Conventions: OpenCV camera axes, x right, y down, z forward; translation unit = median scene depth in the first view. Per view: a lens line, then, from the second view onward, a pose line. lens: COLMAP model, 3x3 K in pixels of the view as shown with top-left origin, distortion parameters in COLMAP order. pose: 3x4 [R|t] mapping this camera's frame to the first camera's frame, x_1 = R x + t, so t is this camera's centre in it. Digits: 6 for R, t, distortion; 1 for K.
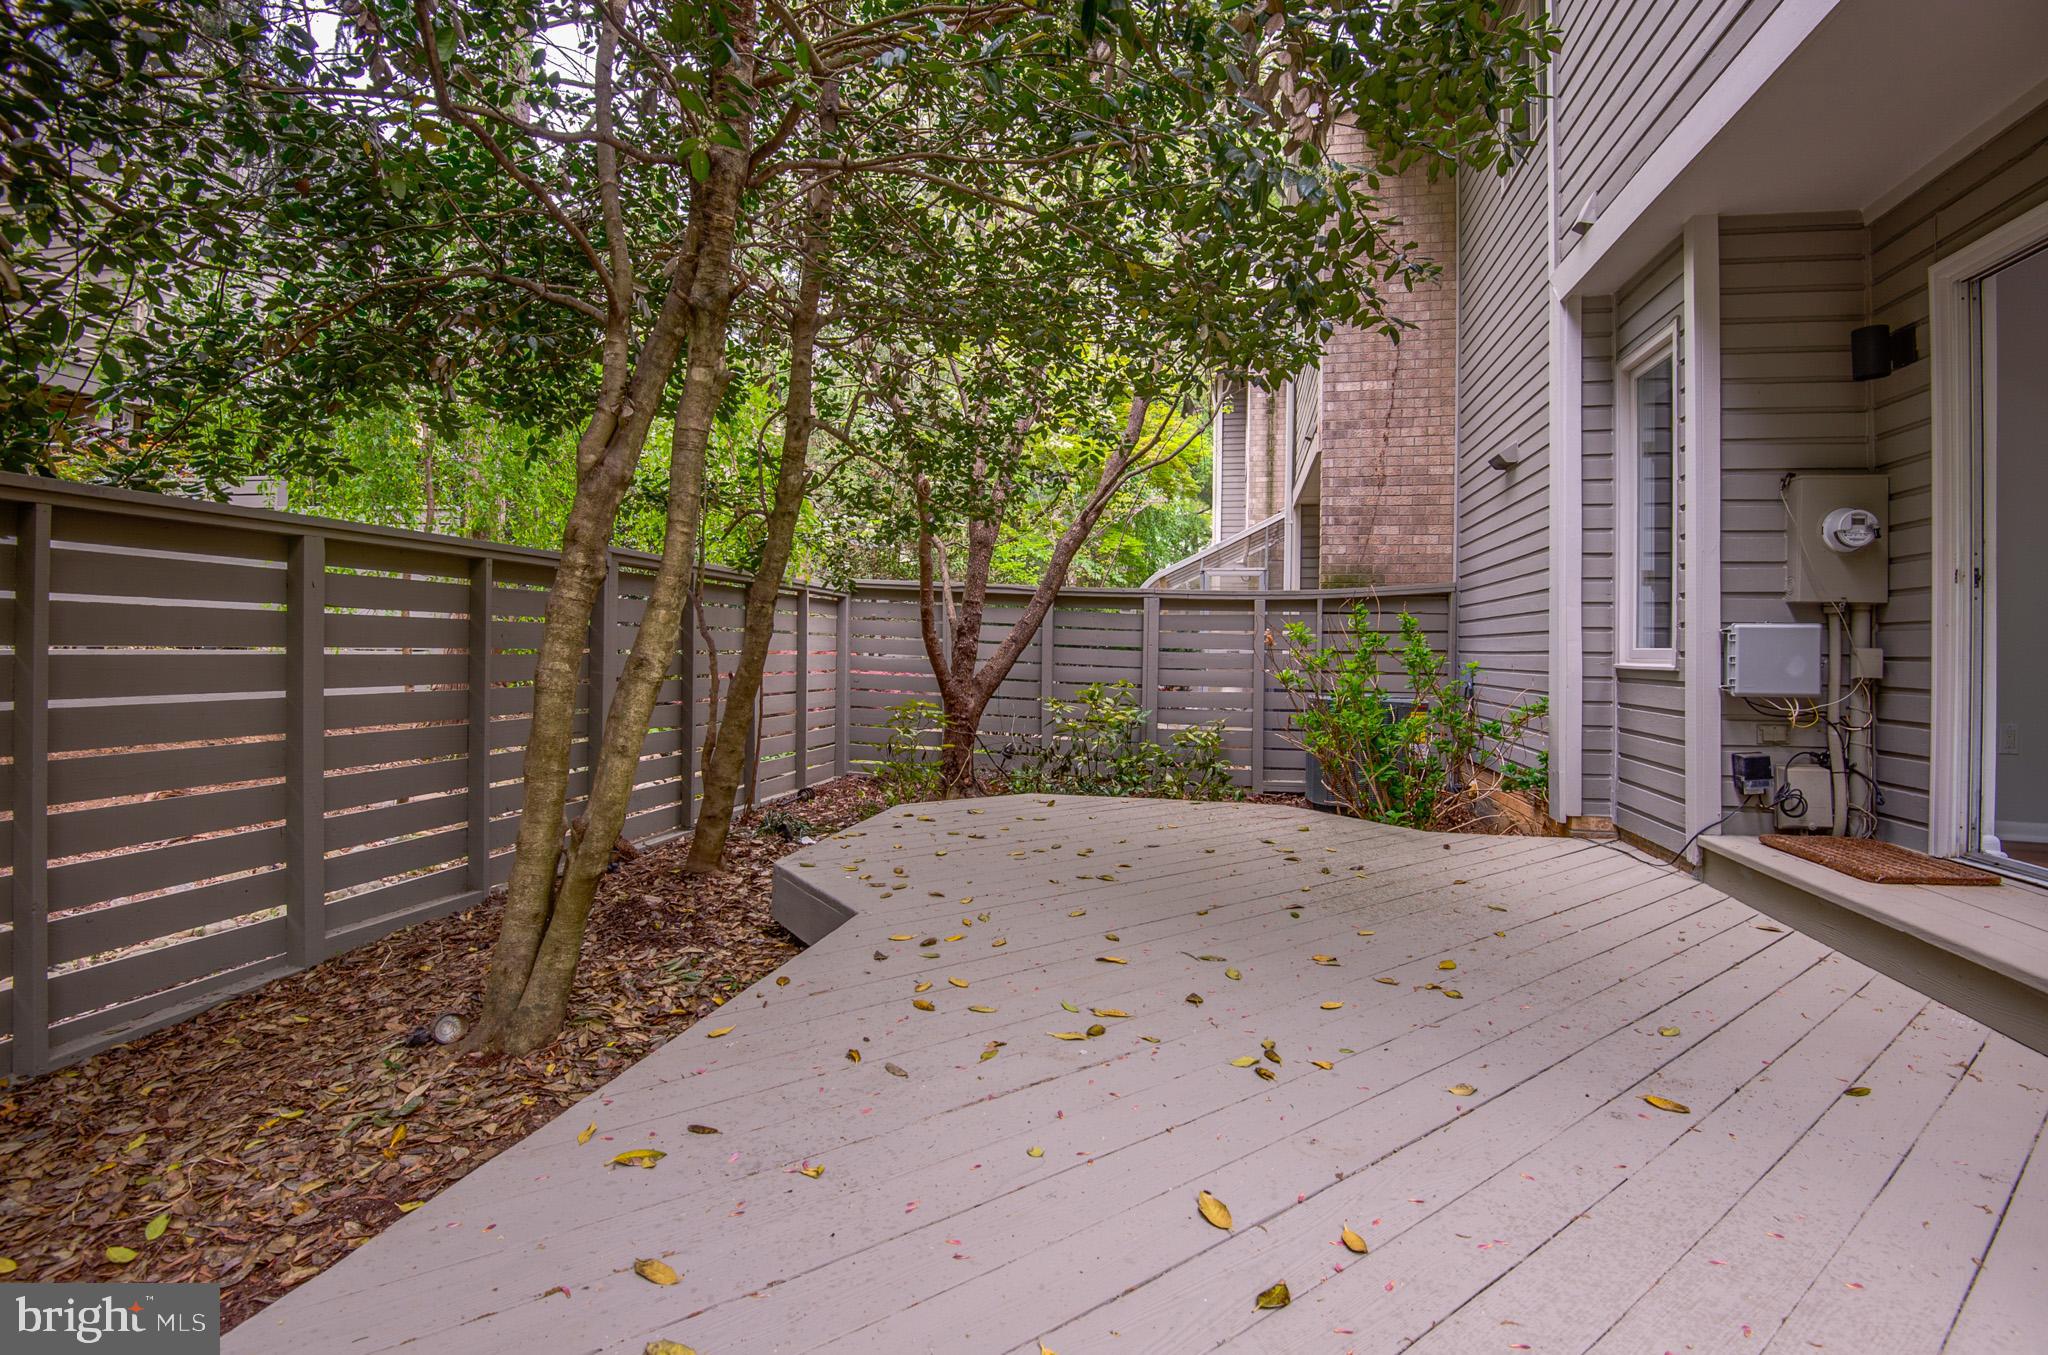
lens RADIAL K [[963.8, 0, 1022.4], [0, 963.8, 653.4], [0, 0, 1]] dist [0.013019, -0.029704]
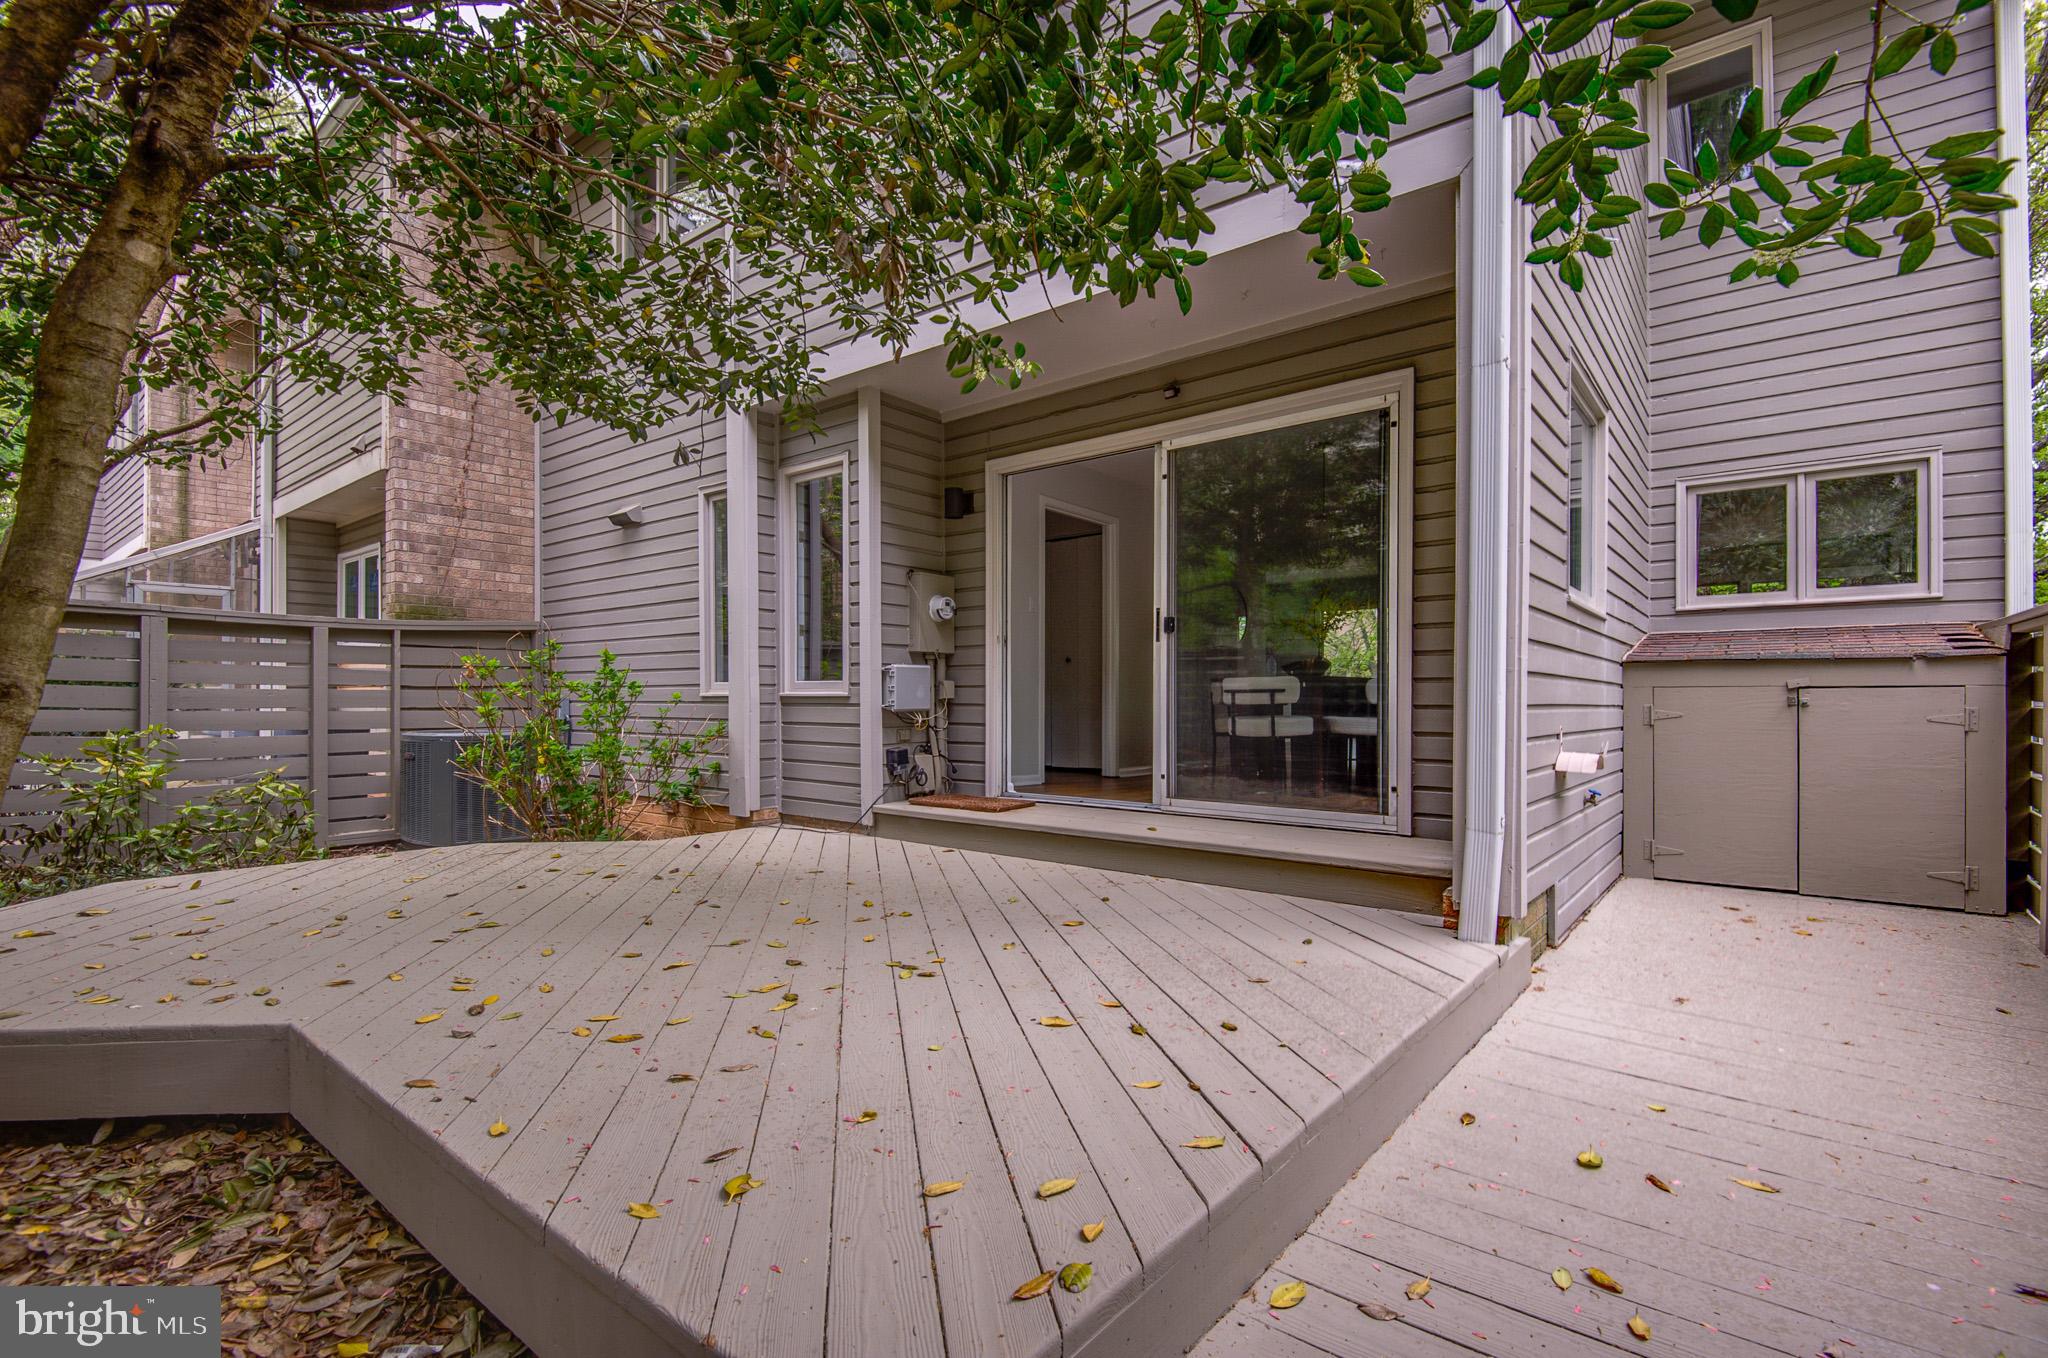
lens RADIAL K [[933.1, 0, 1016.9], [0, 933.1, 711.3], [0, 0, 1]] dist [0.012776, -0.027103]
pose [[0.450359, -0.022692, 0.892559, -0.495400], [0.006807, 0.999735, 0.021982, 0.012815], [-0.892822, -0.003824, 0.450394, 0.151040]]
